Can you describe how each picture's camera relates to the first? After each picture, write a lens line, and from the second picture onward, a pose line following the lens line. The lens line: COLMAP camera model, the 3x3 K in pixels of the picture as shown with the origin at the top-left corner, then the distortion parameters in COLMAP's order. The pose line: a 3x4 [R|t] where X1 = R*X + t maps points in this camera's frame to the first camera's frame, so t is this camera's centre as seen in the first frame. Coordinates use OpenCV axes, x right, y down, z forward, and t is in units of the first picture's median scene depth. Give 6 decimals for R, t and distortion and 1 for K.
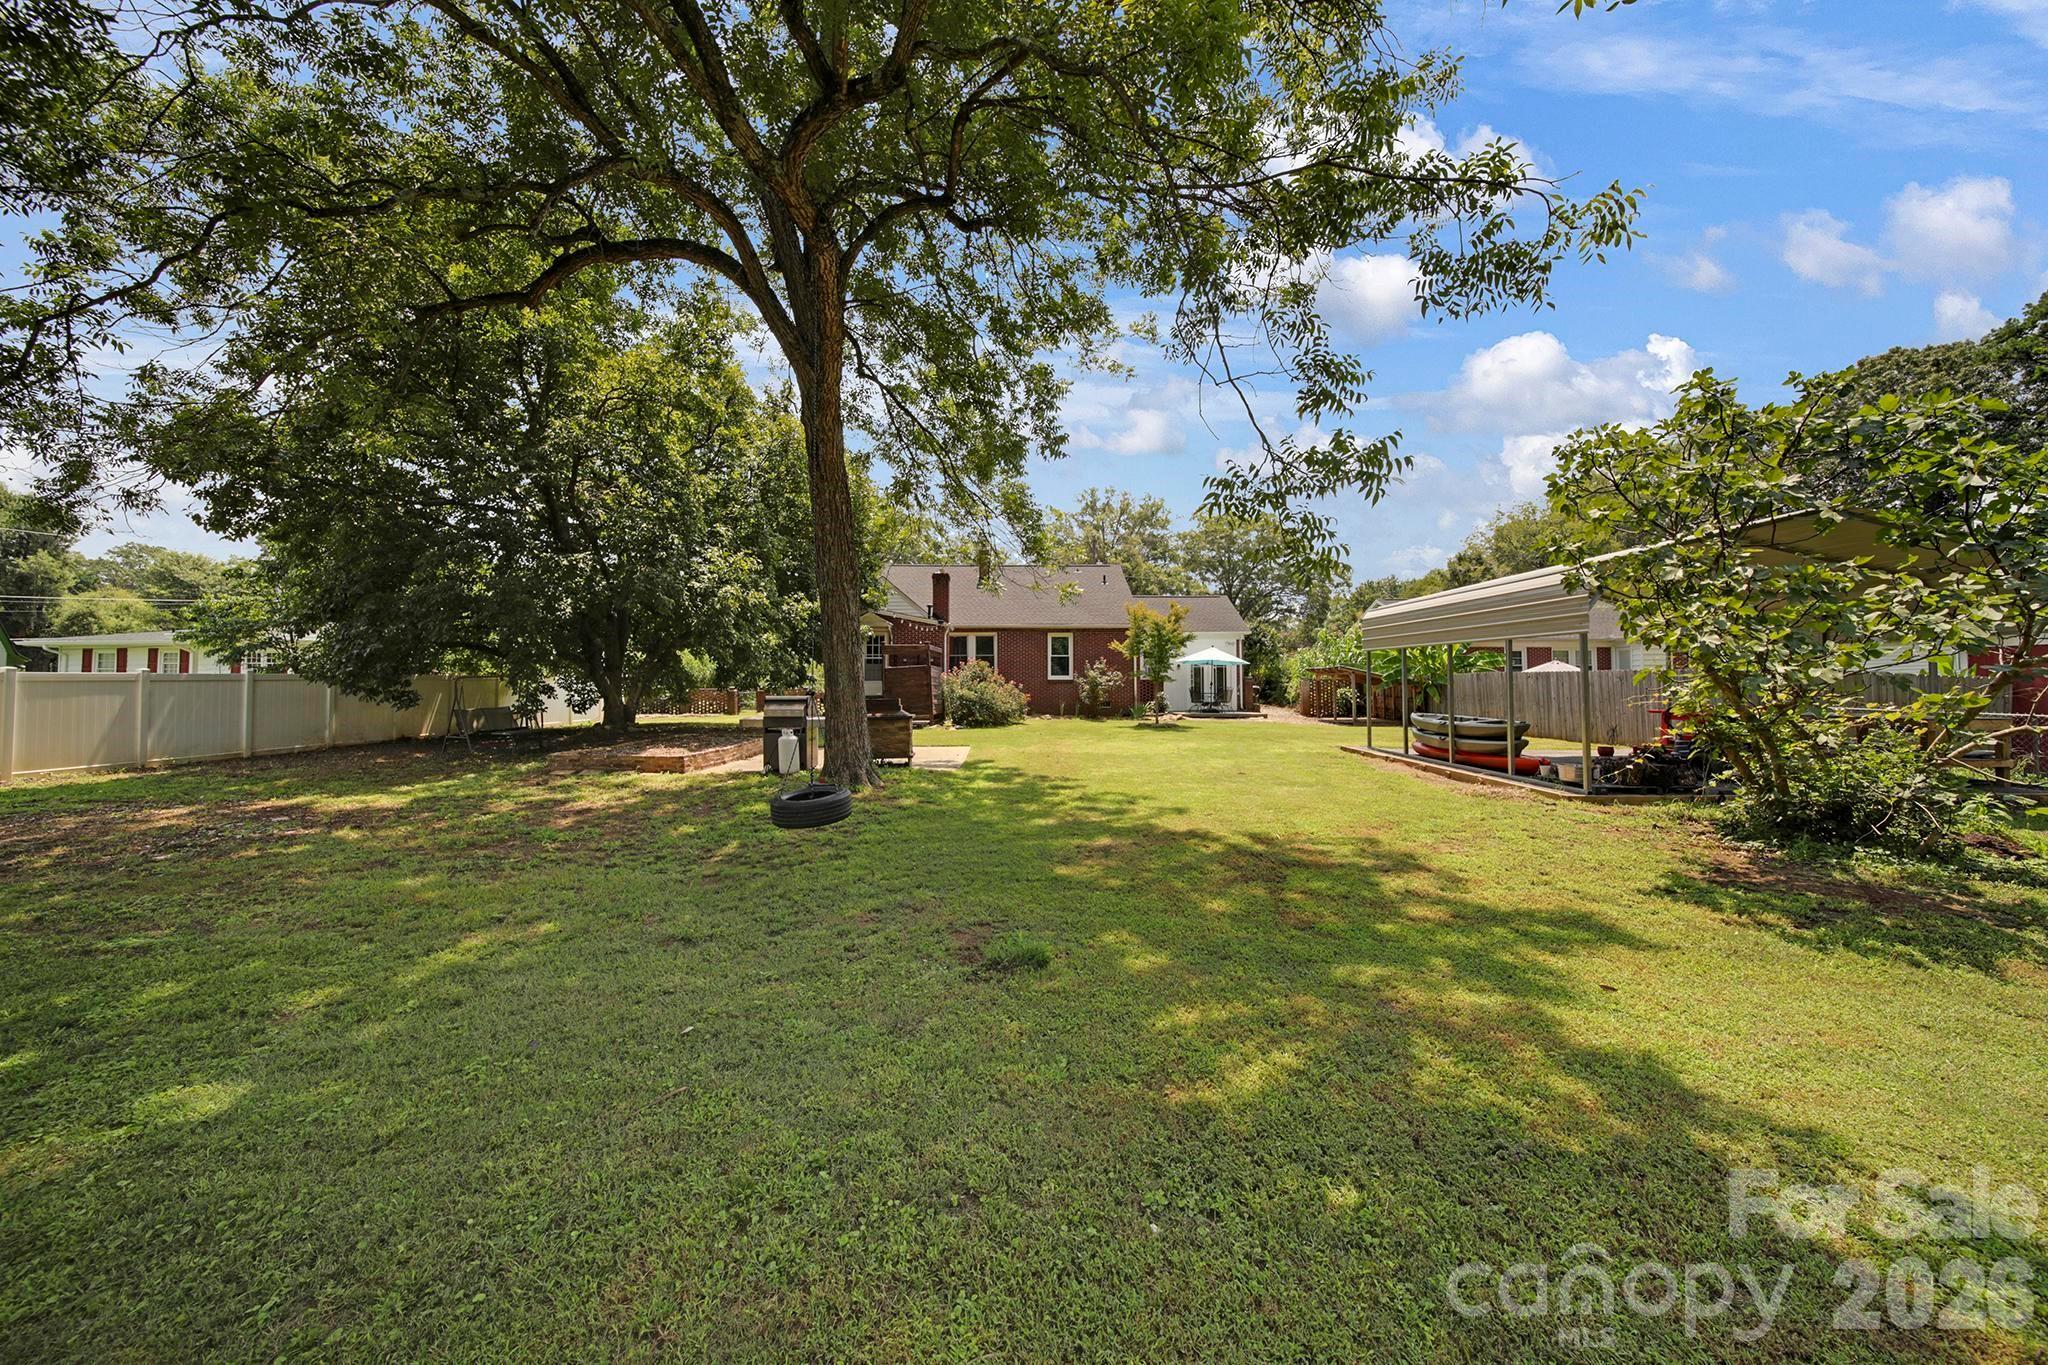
lens RADIAL K [[718.0, 0, 1024.6], [0, 718.0, 673.4], [0, 0, 1]] dist [-0.001788, -0.000315]
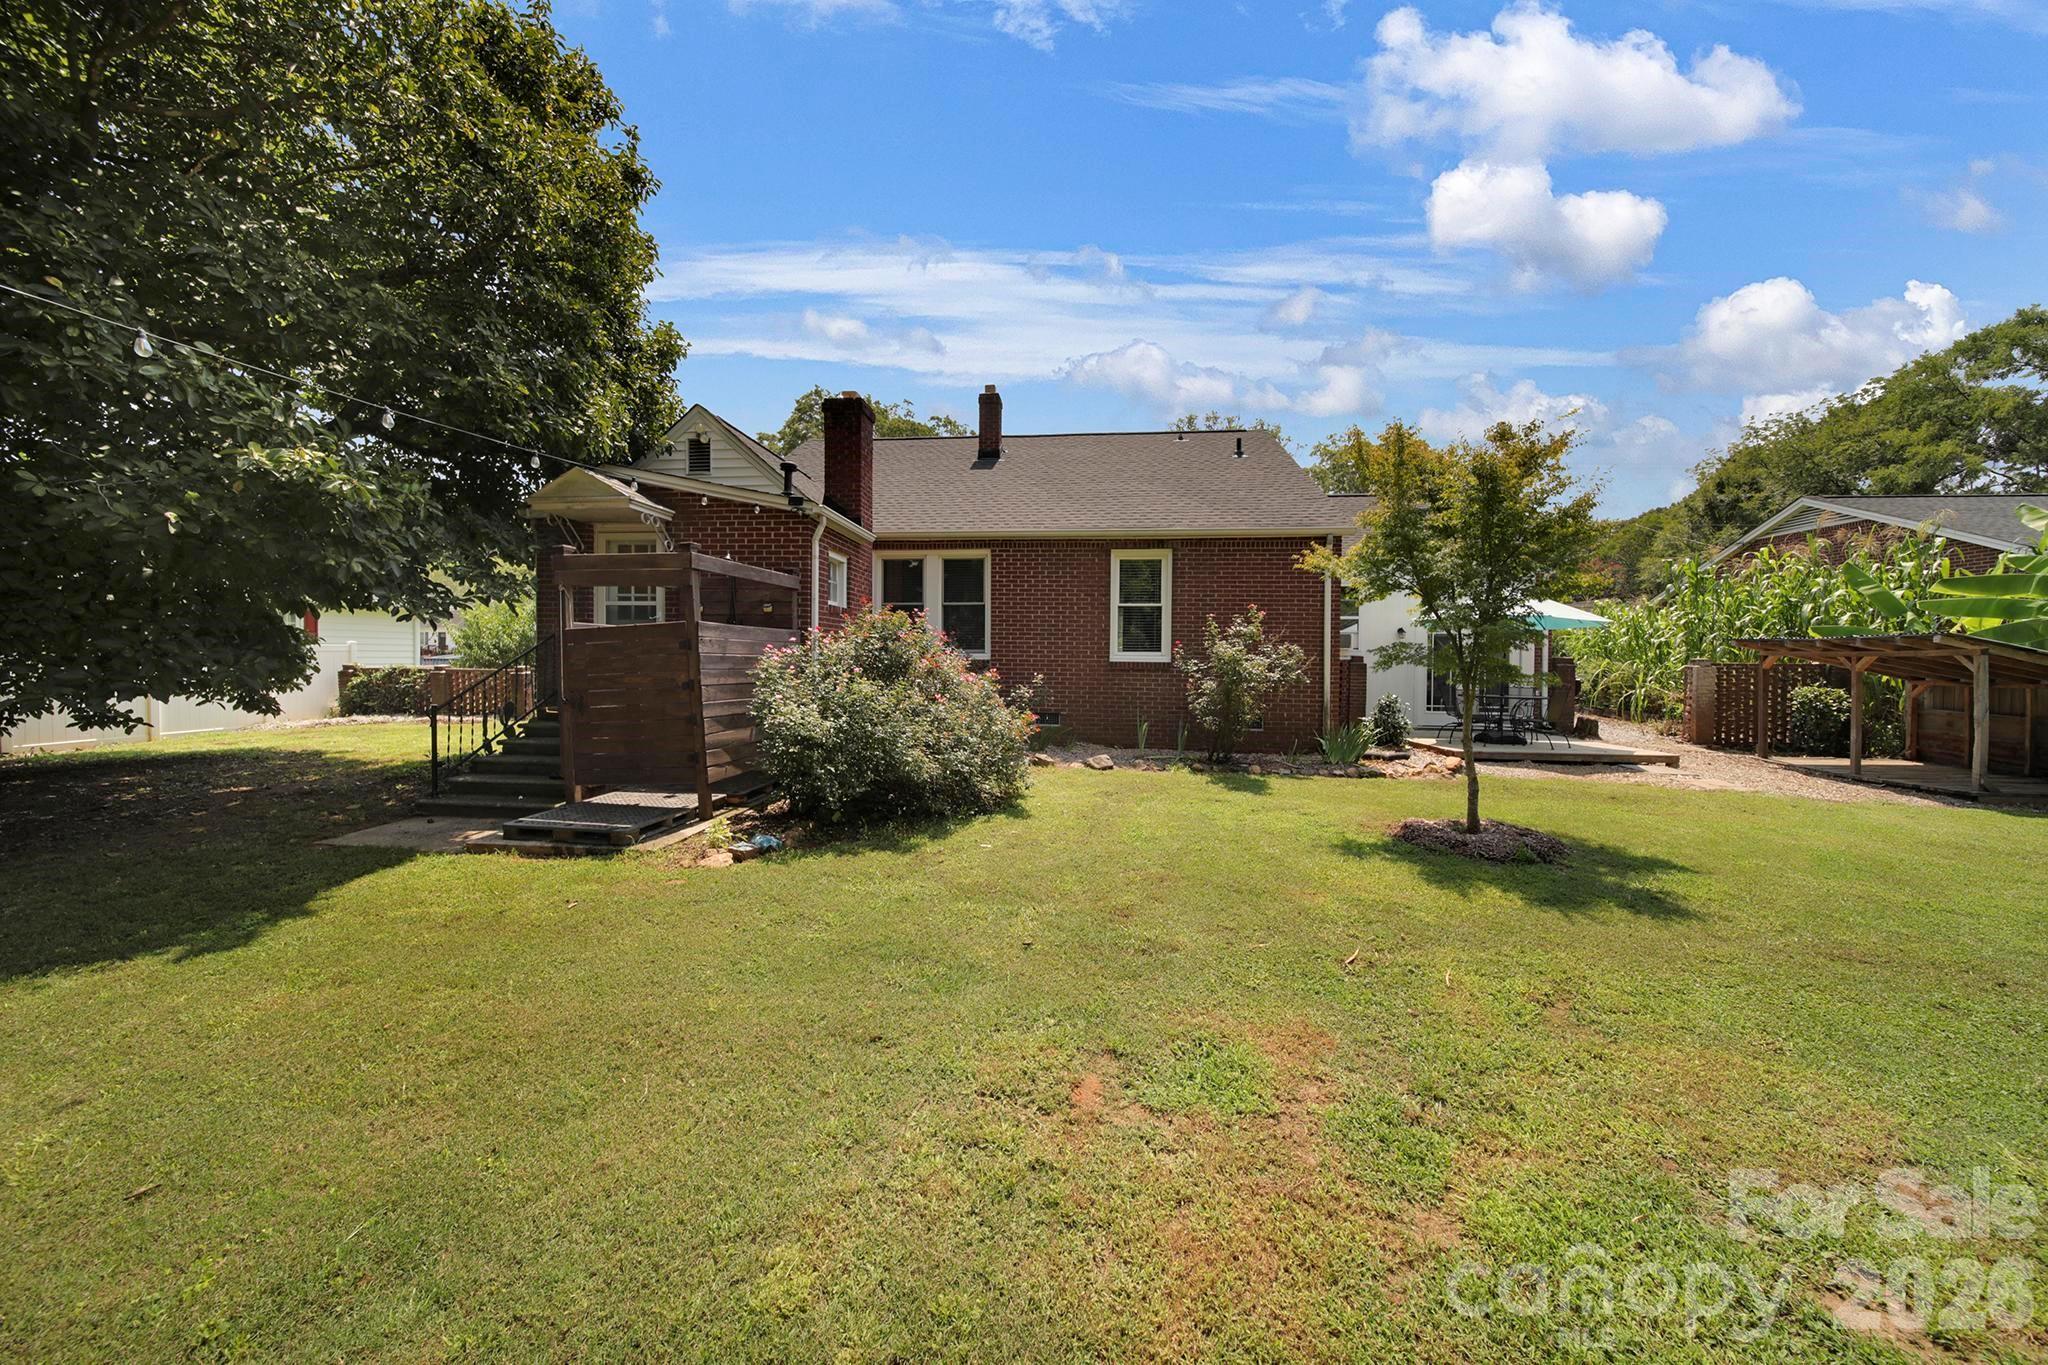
lens RADIAL K [[718.0, 0, 1024.6], [0, 718.0, 673.4], [0, 0, 1]] dist [-0.001788, -0.000315]
pose [[0.993080, 0.012785, -0.116743, 0.032381], [-0.007531, 0.998944, 0.045331, -0.002871], [0.117199, -0.044138, 0.992127, 0.580081]]
